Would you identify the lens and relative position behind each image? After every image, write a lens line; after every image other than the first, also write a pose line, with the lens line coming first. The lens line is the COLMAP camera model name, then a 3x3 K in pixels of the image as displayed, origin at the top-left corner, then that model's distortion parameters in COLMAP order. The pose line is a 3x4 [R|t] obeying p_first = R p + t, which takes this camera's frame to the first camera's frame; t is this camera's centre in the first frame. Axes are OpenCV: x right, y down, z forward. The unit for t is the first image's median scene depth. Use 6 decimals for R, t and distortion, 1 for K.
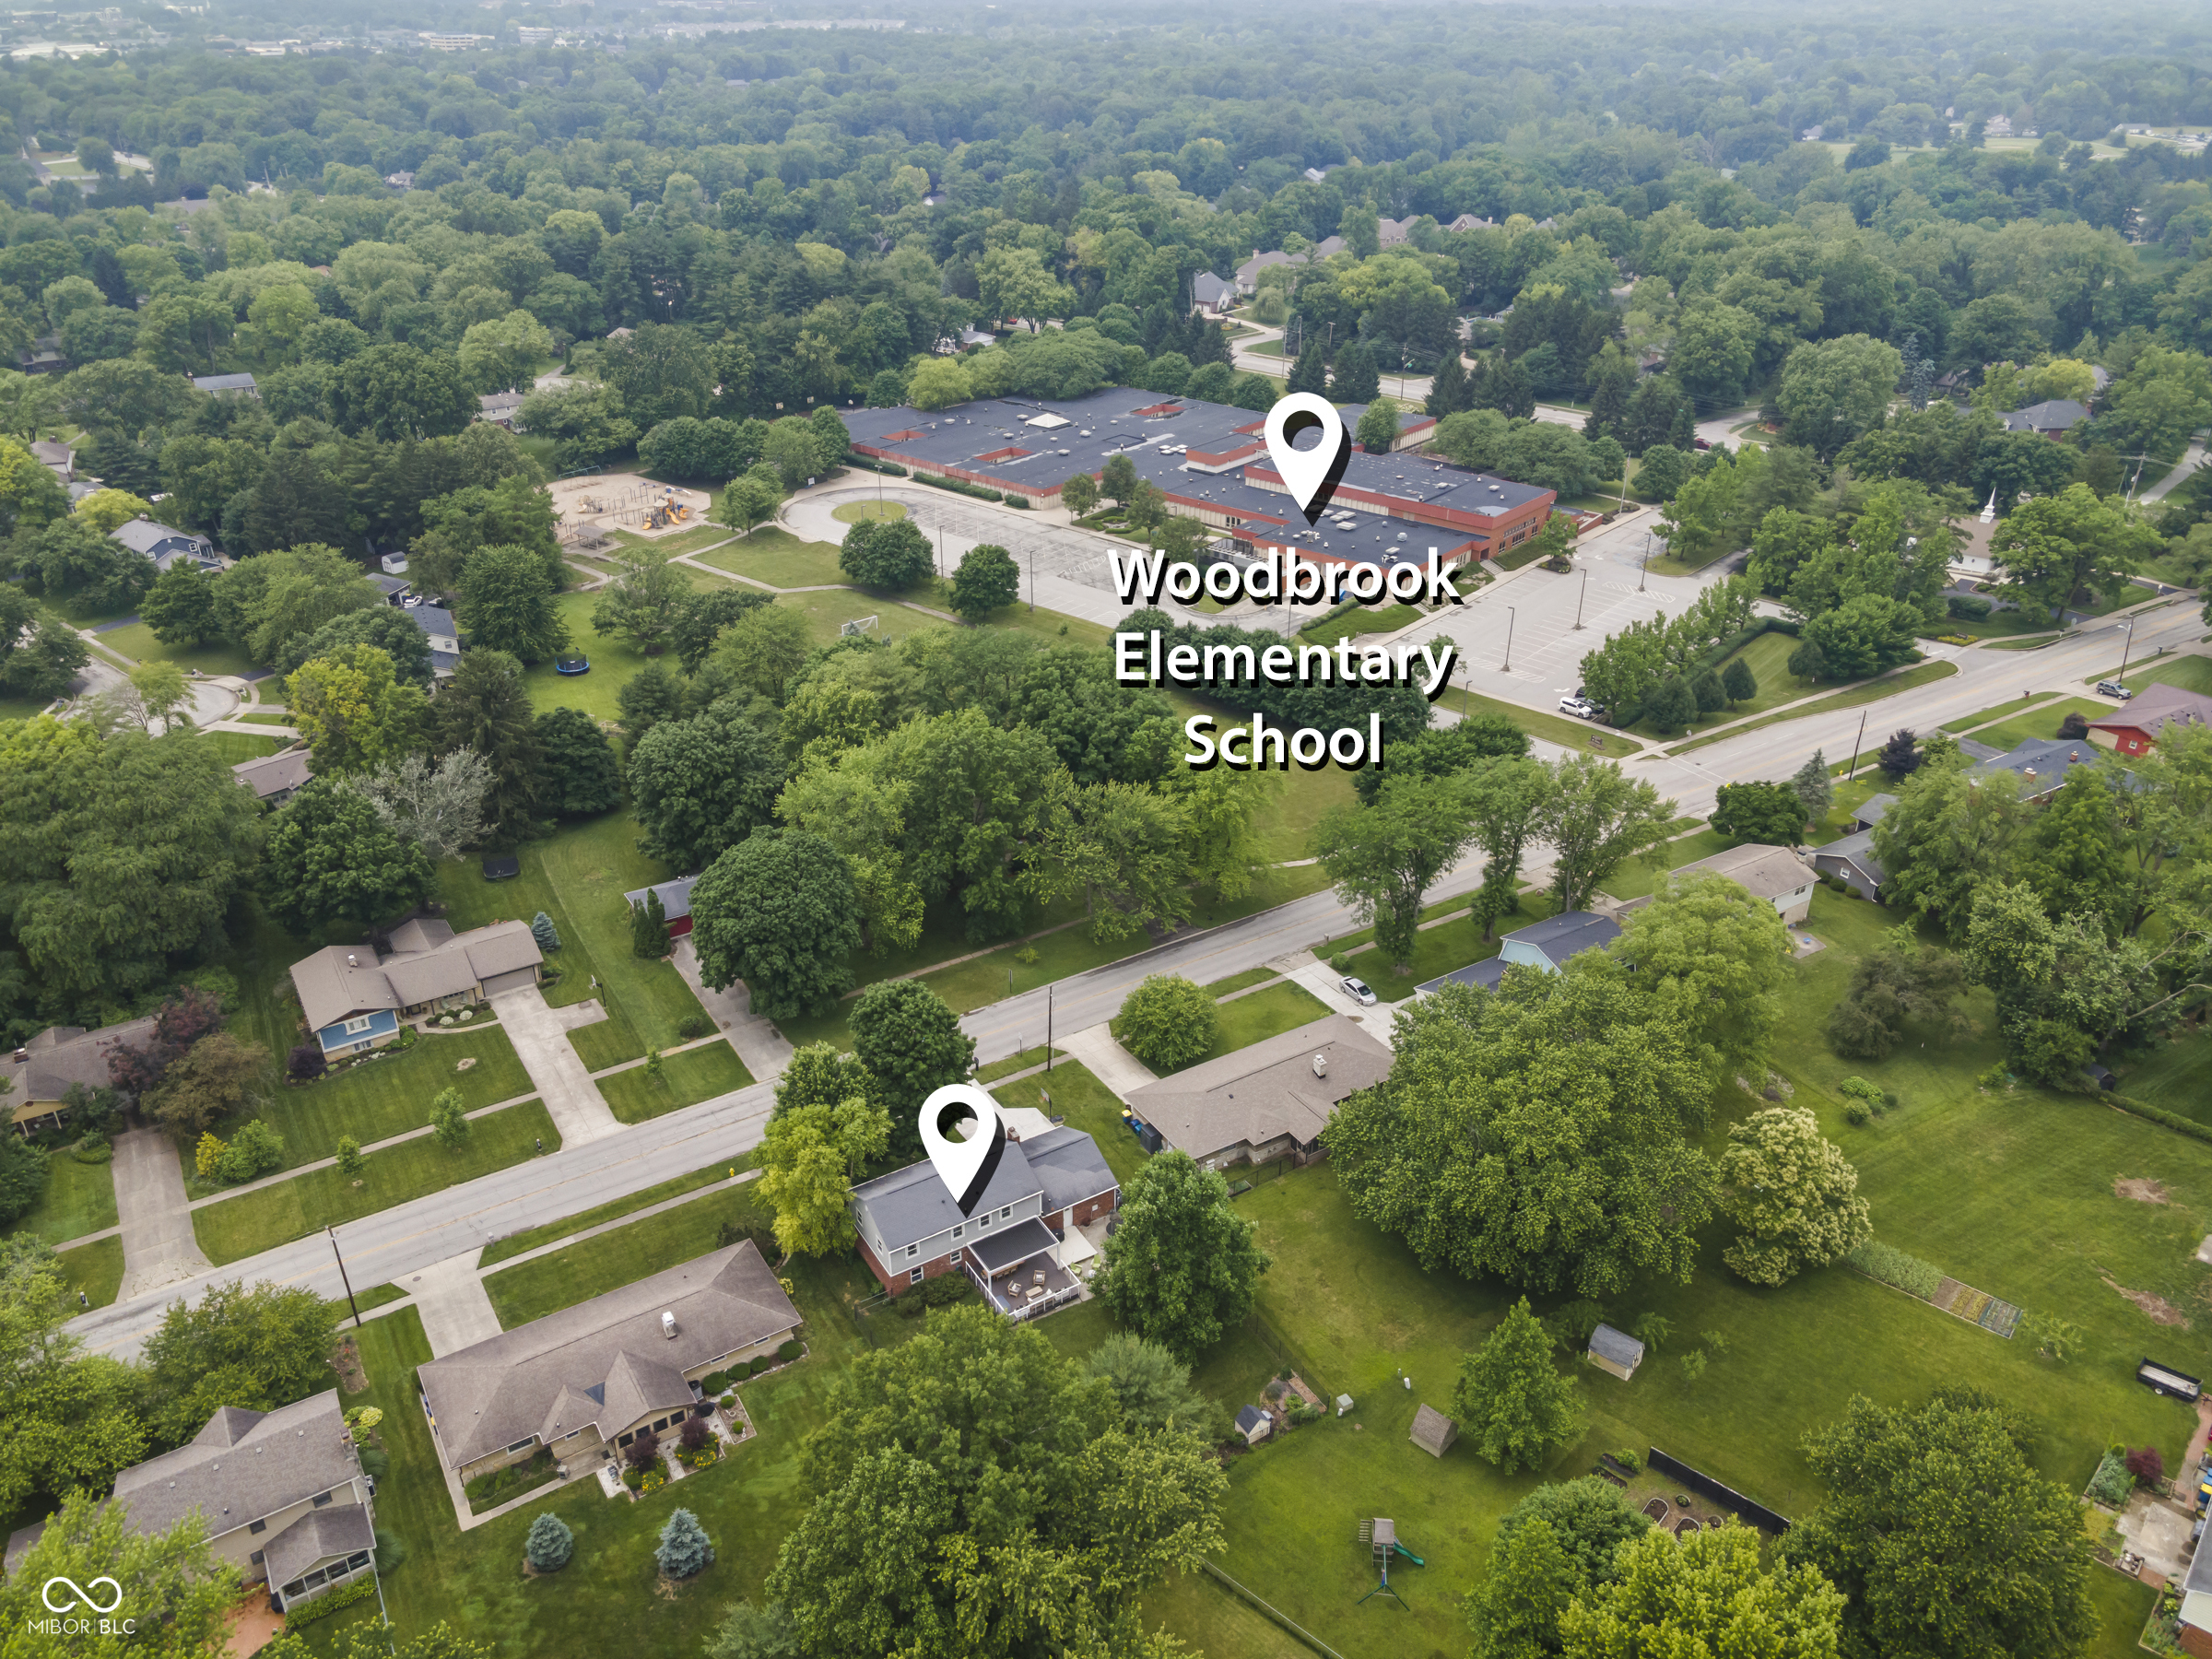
lens RADIAL K [[1609.2, 0, 1106.0], [0, 1609.2, 829.5], [0, 0, 1]] dist [0.048393, -0.008634]
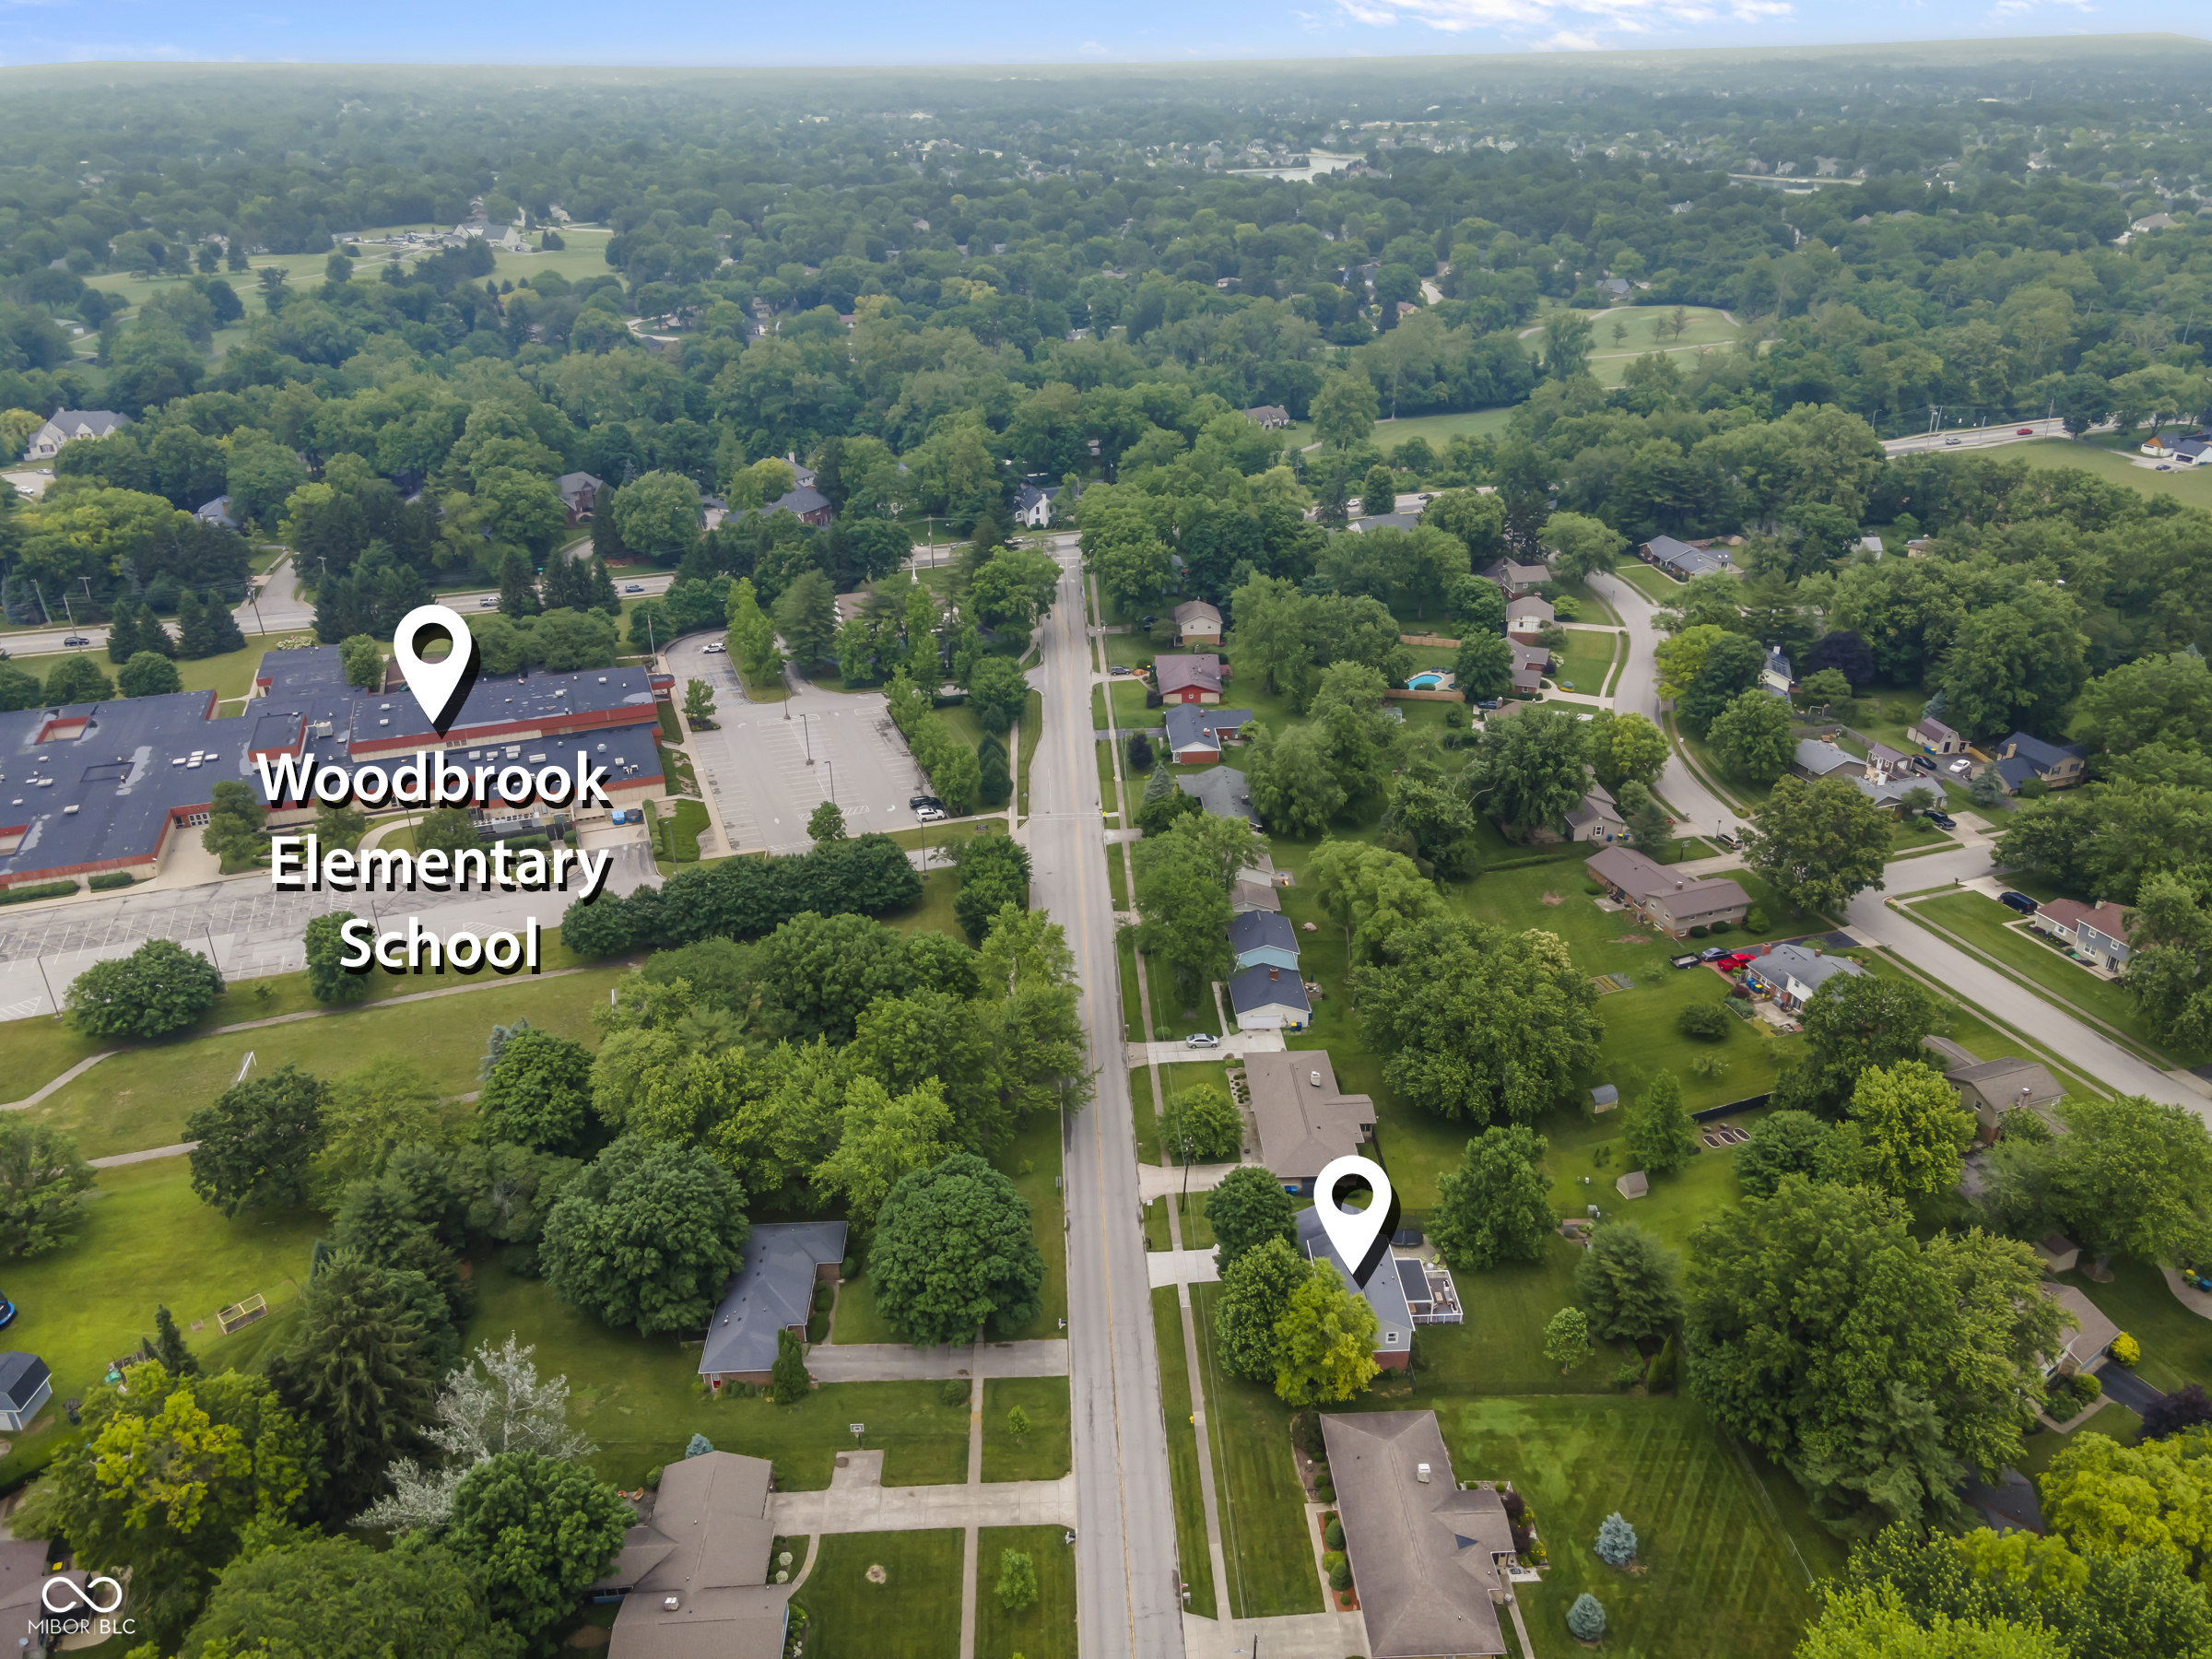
lens RADIAL K [[1609.2, 0, 1106.0], [0, 1609.2, 829.5], [0, 0, 1]] dist [0.048393, -0.008634]
pose [[0.494412, -0.385384, 0.779125, -0.626937], [0.415828, 0.891986, 0.177336, -0.238651], [-0.763311, 0.236305, 0.601262, 0.186392]]
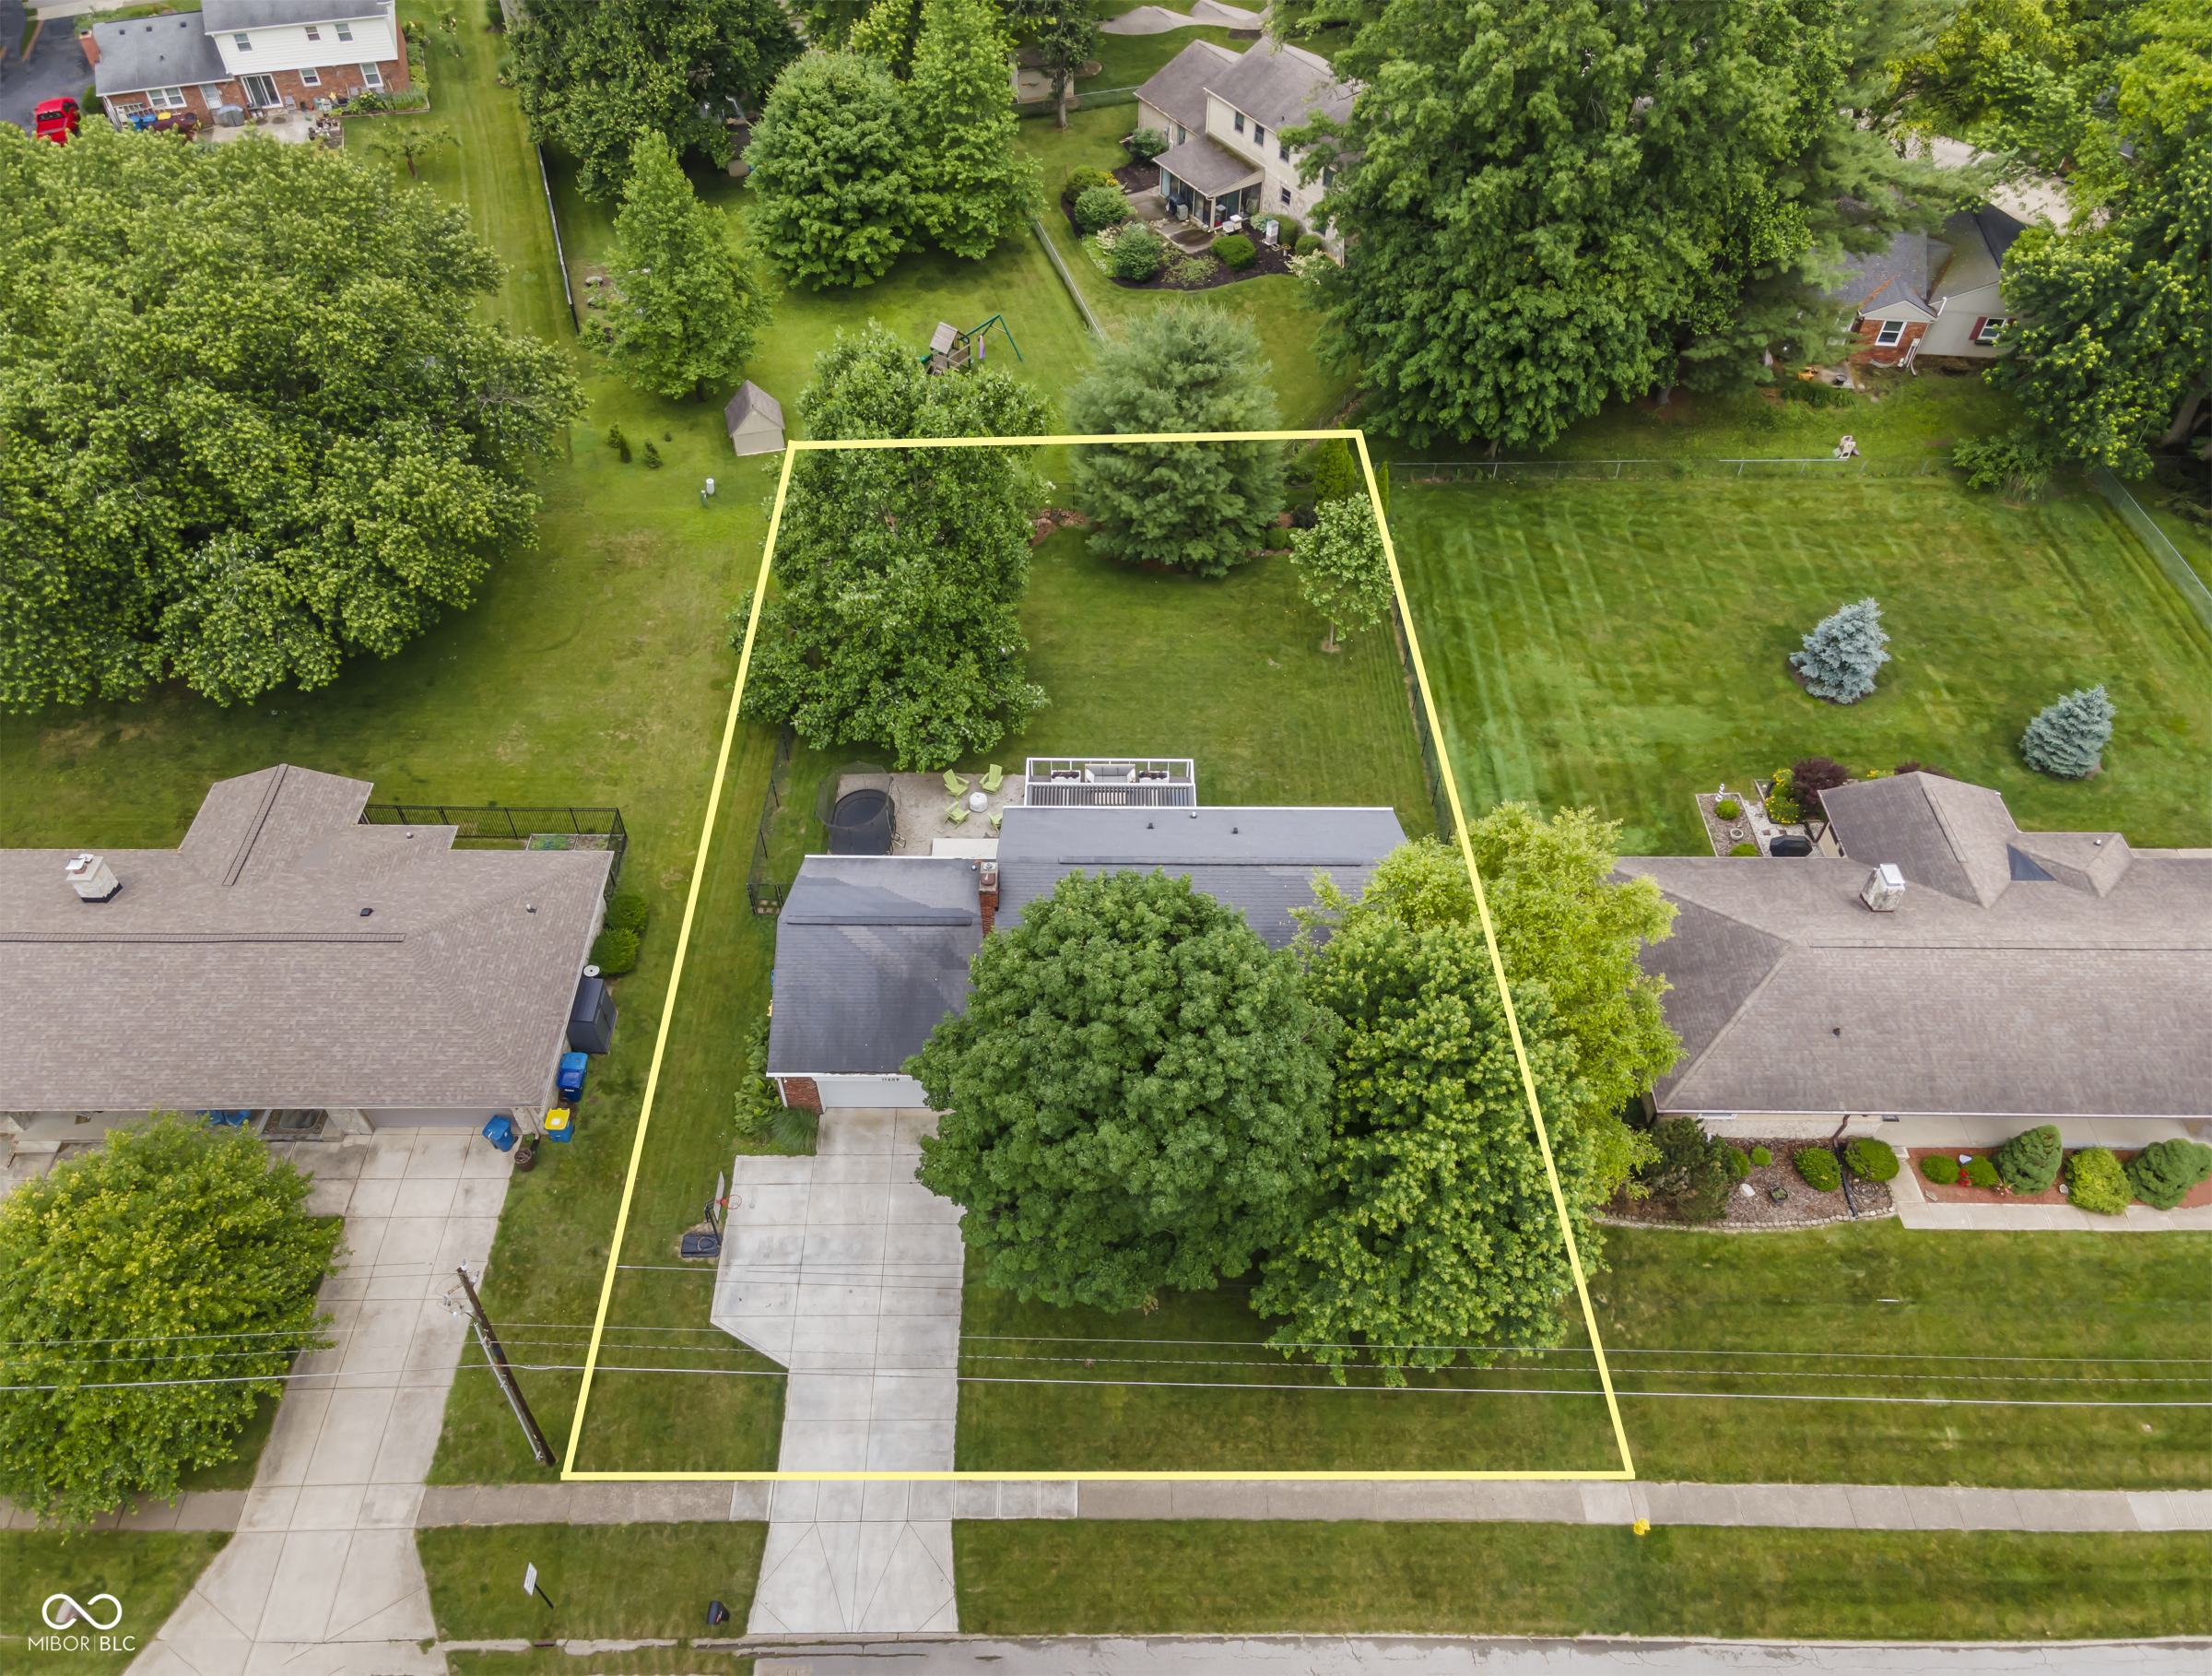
lens RADIAL K [[1562.0, 0, 1095.2], [0, 1562.0, 857.2], [0, 0, 1]] dist [0.044429, 0.001742]
pose [[-0.846251, -0.404638, 0.346594, -0.126311], [0.241411, 0.288701, 0.926484, -0.093061], [-0.474953, 0.867710, -0.146630, 0.638940]]
